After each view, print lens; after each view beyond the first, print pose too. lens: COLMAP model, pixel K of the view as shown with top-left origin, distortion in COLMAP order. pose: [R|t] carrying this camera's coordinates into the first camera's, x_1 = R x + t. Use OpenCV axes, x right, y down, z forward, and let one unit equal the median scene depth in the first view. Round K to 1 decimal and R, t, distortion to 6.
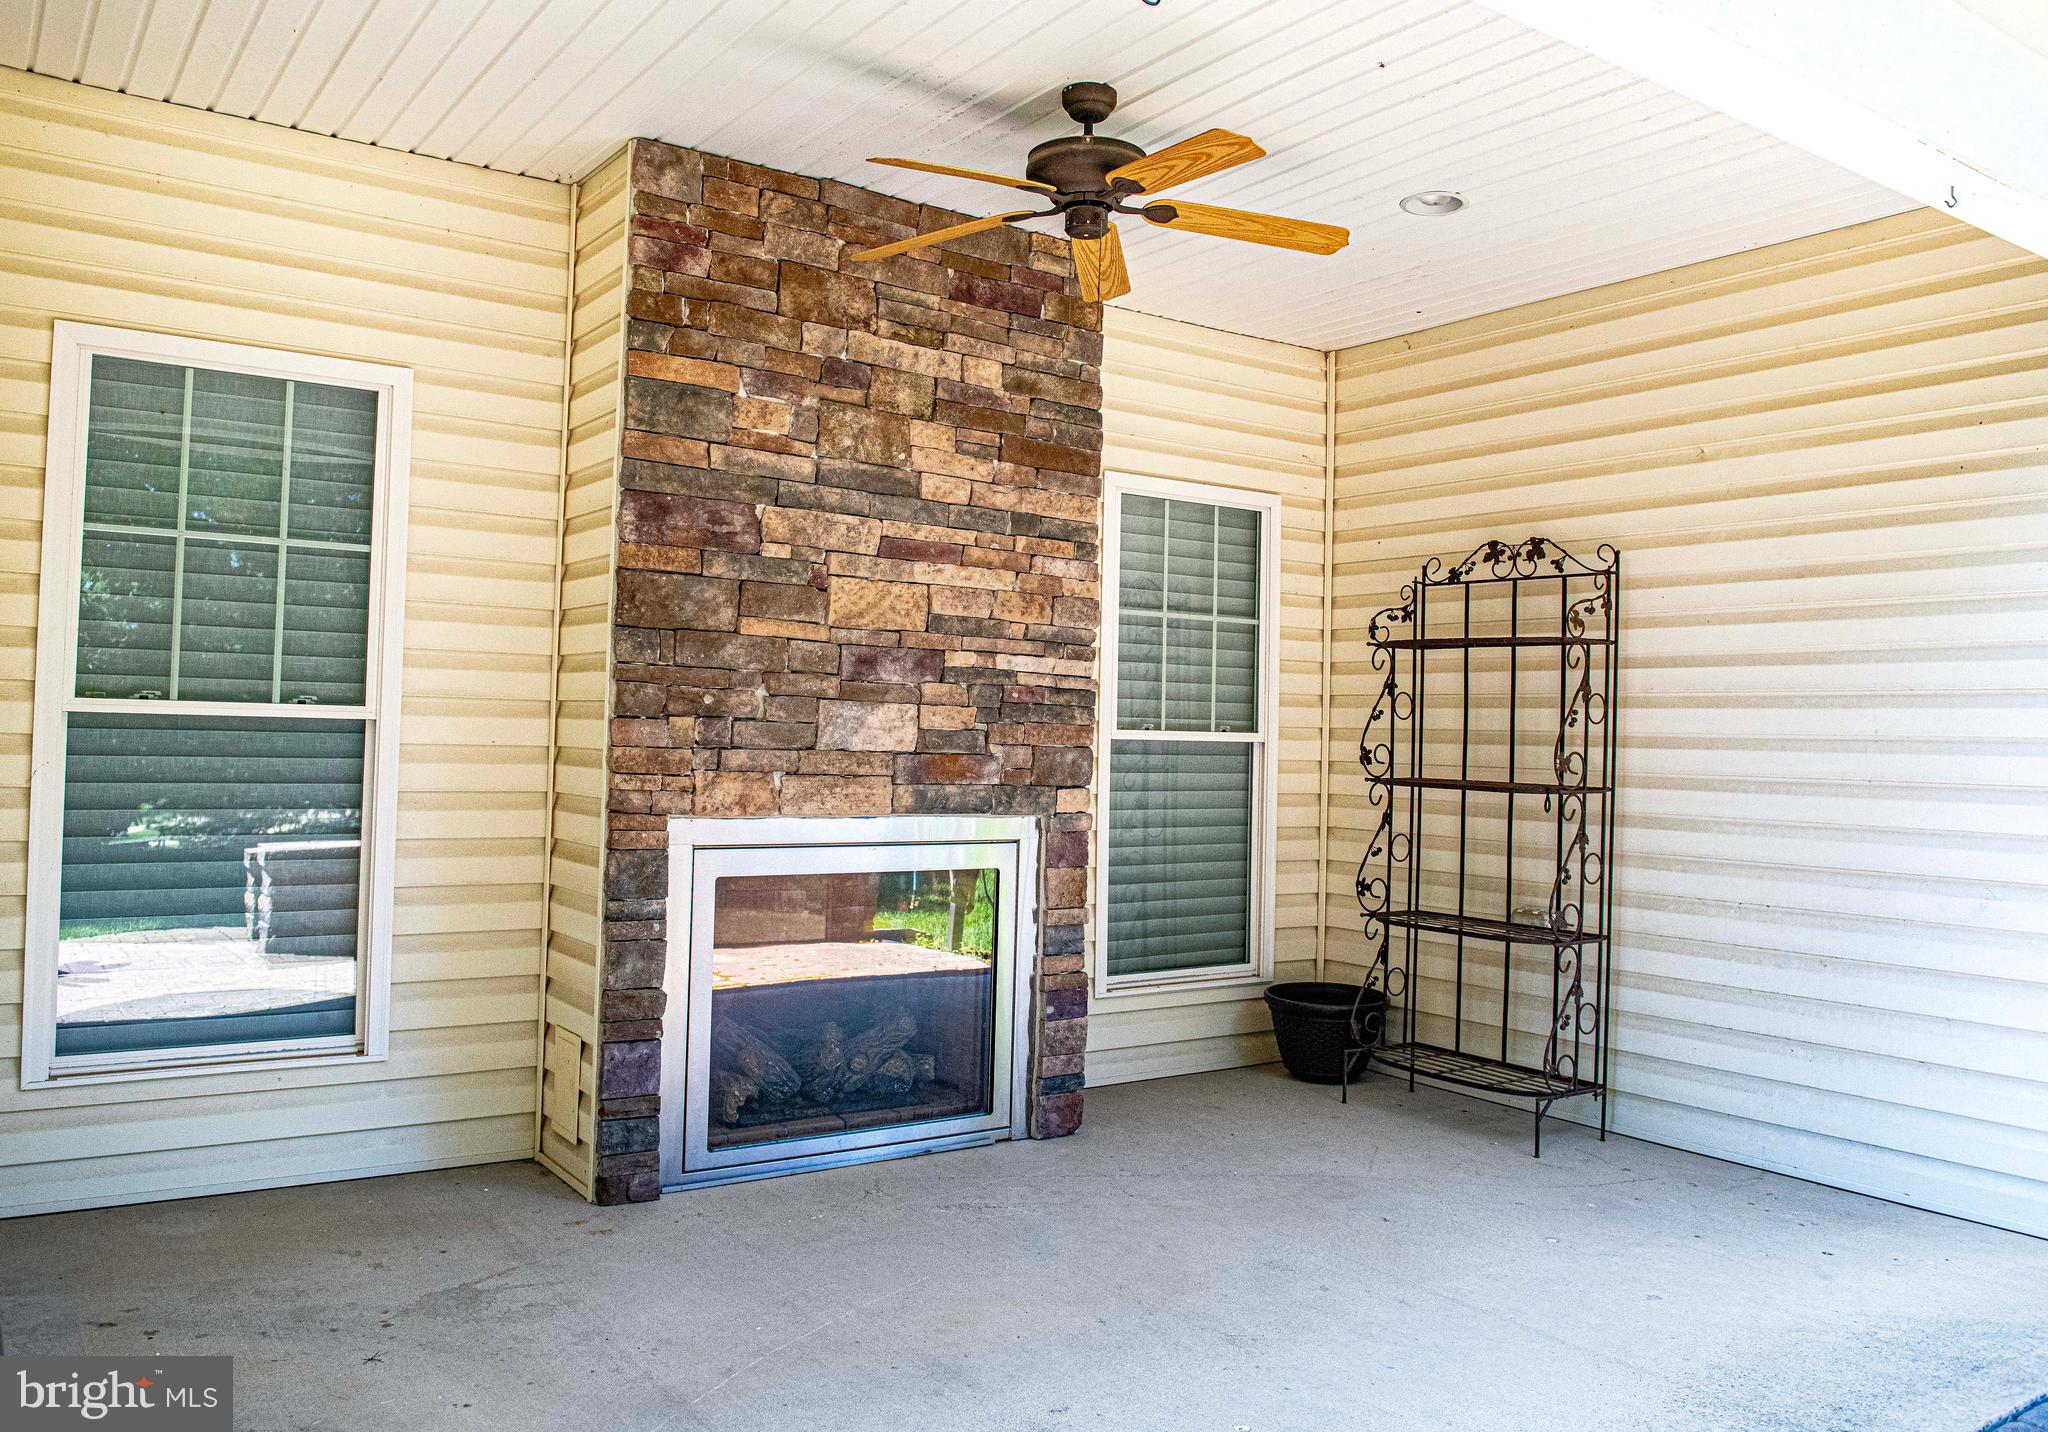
lens RADIAL K [[1623.7, 0, 1042.2], [0, 1623.7, 675.3], [0, 0, 1]] dist [-0.036112, -0.009743]
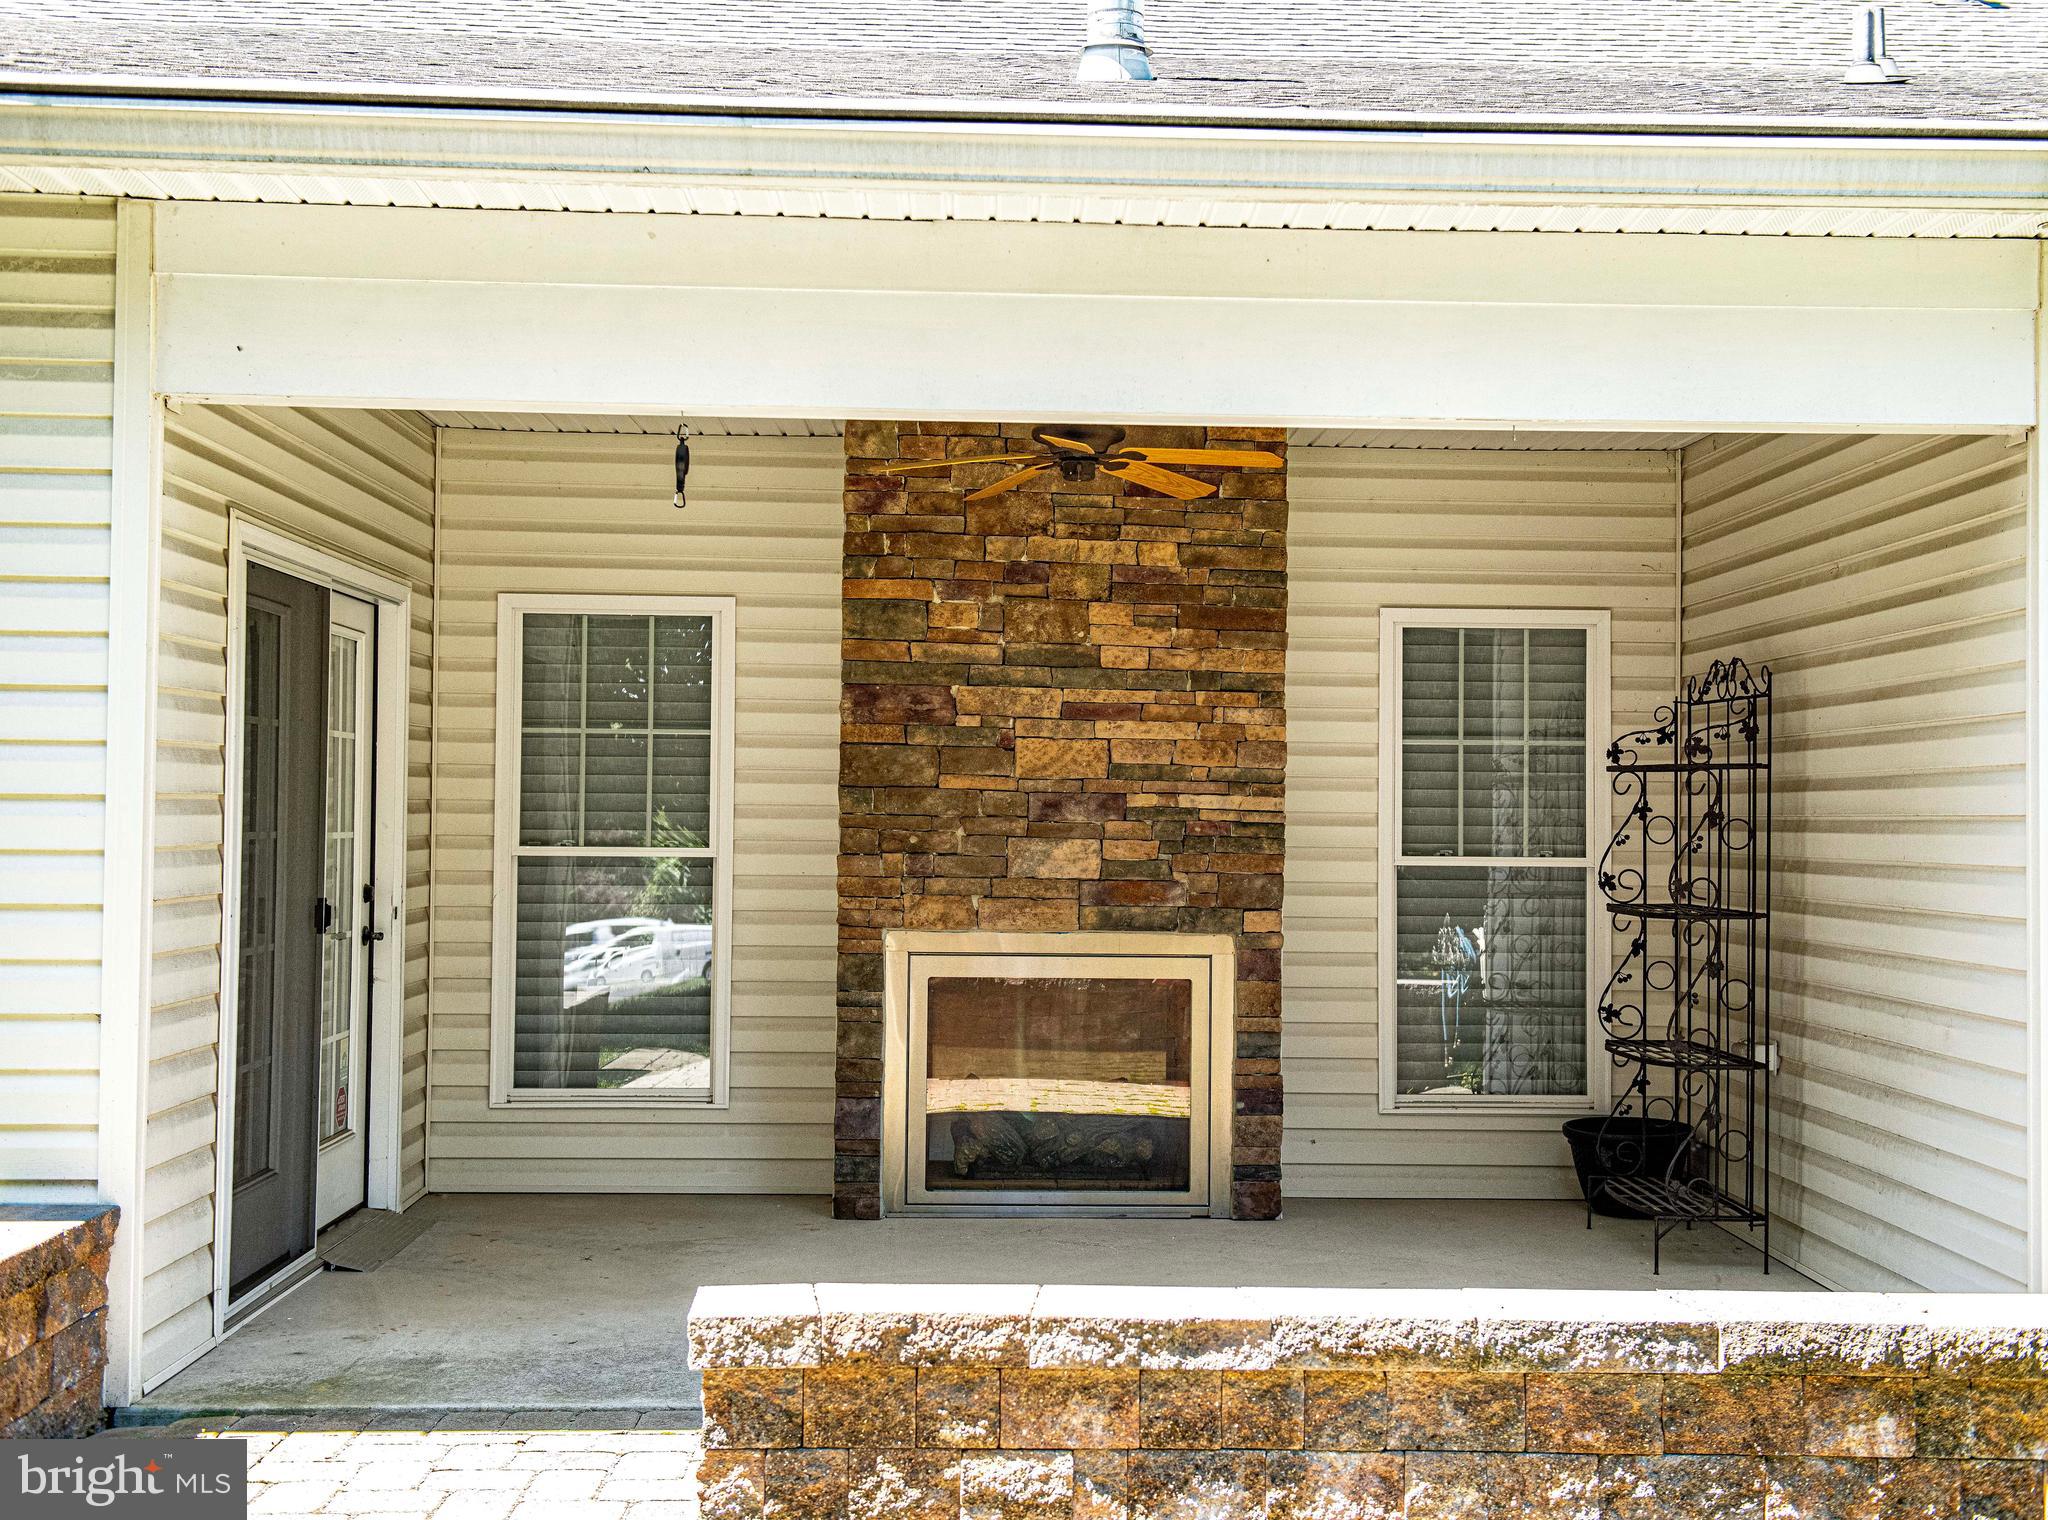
lens RADIAL K [[2476.1, 0, 1033.1], [0, 2476.1, 758.3], [0, 0, 1]] dist [0.090285, 0.000000]
pose [[0.839933, -0.029944, -0.541863, 0.888405], [0.030109, 0.999510, -0.008563, -0.028311], [0.541854, -0.009122, 0.840423, -0.575661]]
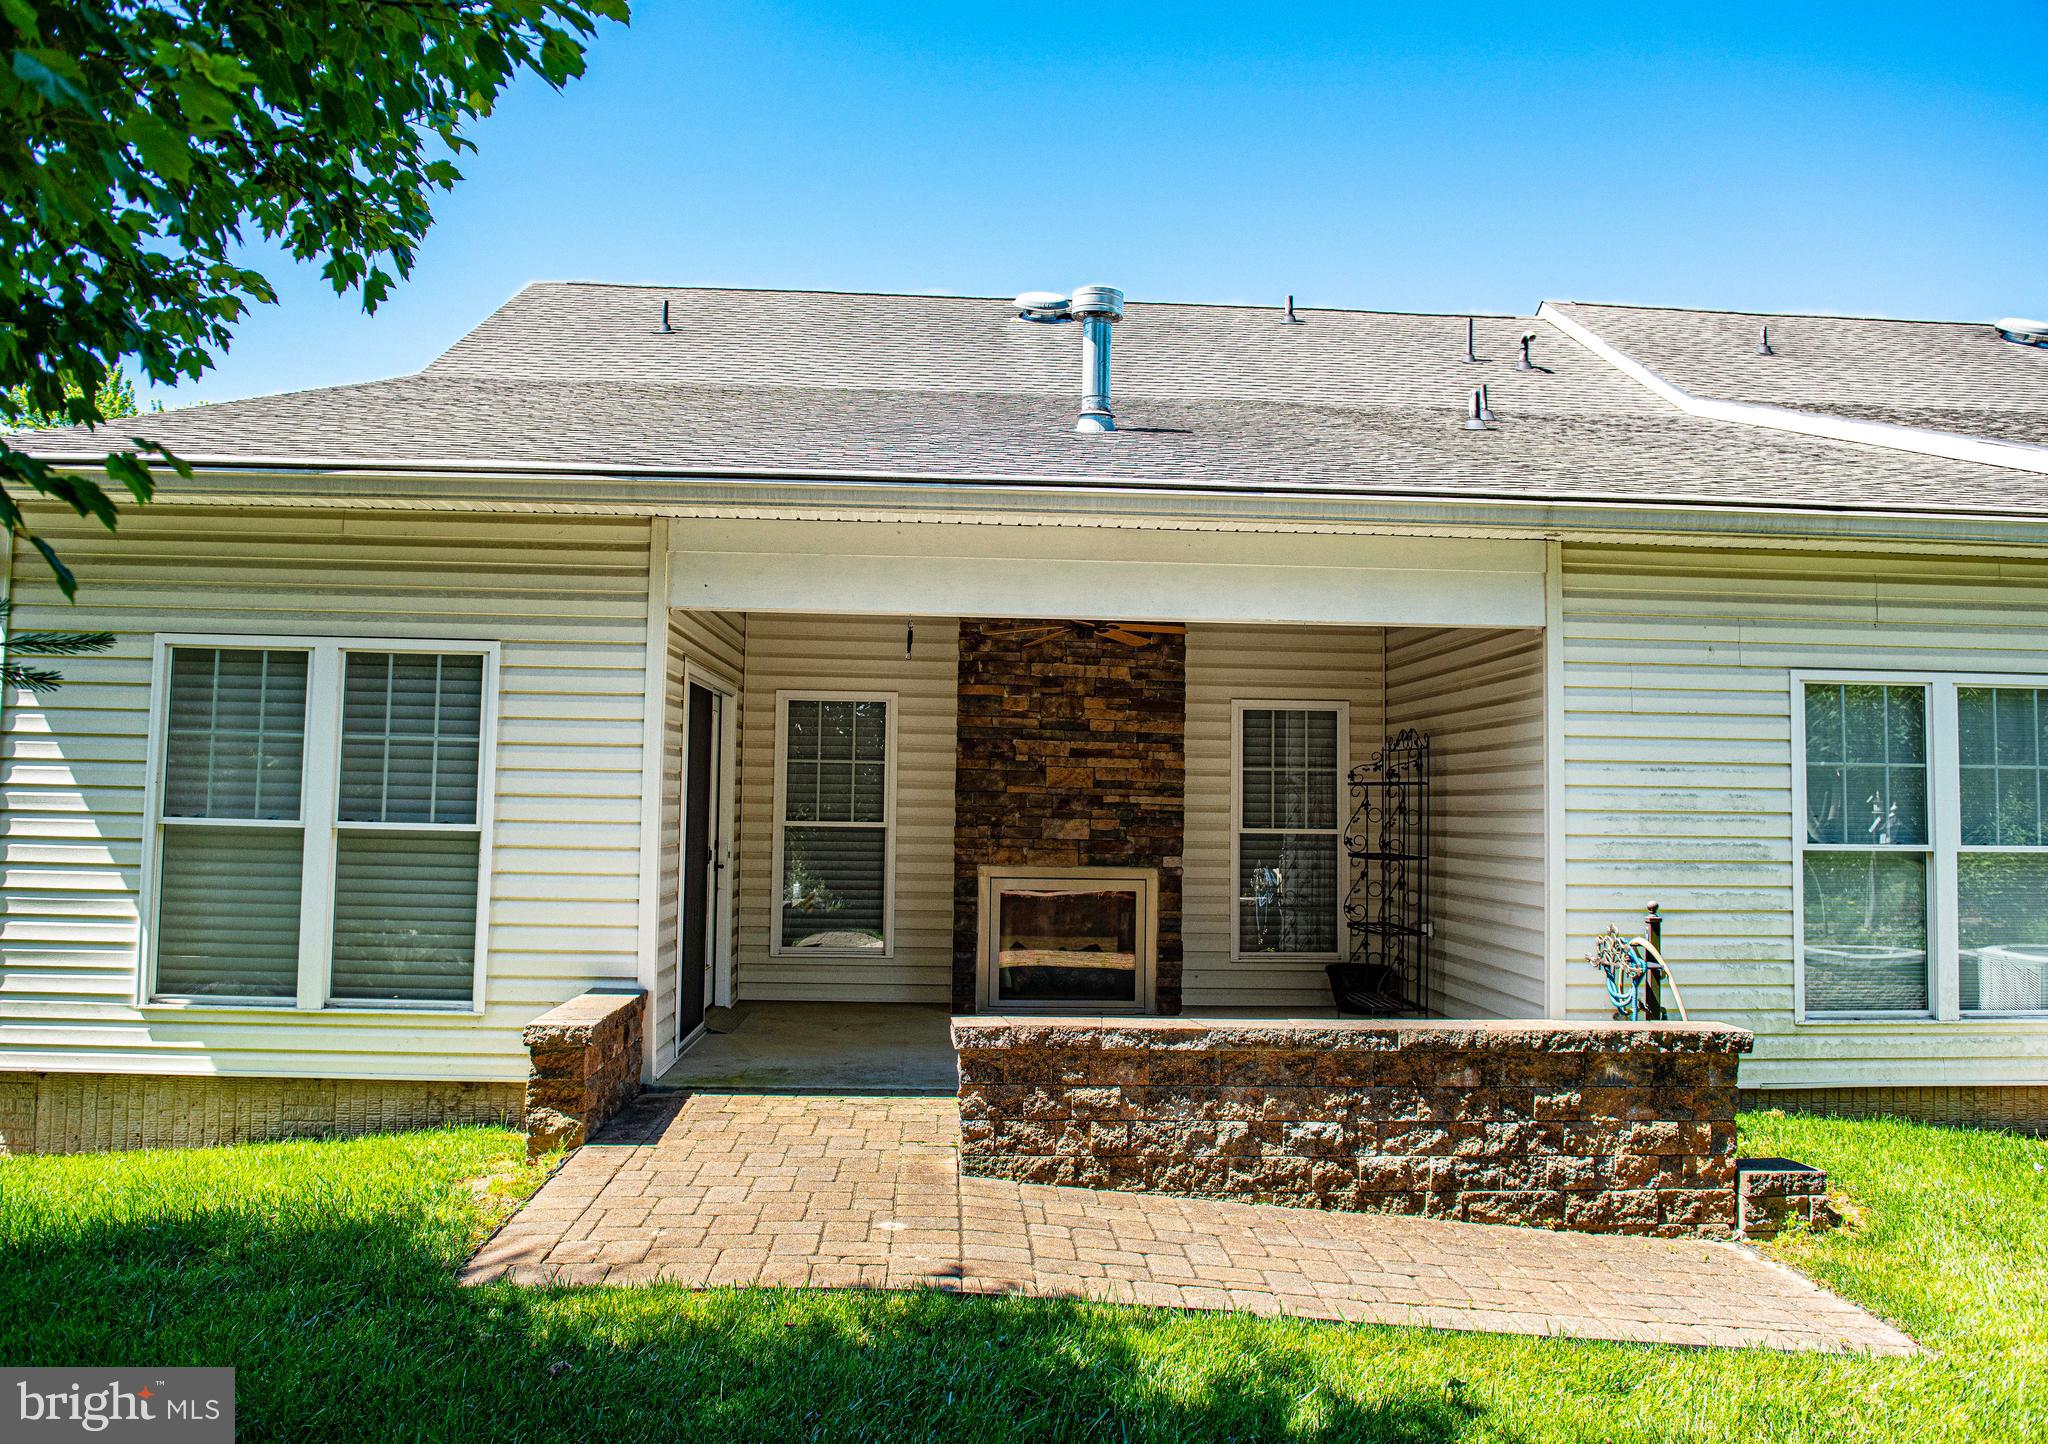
lens RADIAL K [[1518.5, 0, 1014.2], [0, 1518.5, 715.6], [0, 0, 1]] dist [-0.011171, 0.000425]
pose [[0.846981, -0.044212, -0.529782, 1.007893], [0.025500, 0.998768, -0.042581, -0.040903], [0.531012, 0.022556, 0.847064, -0.923042]]
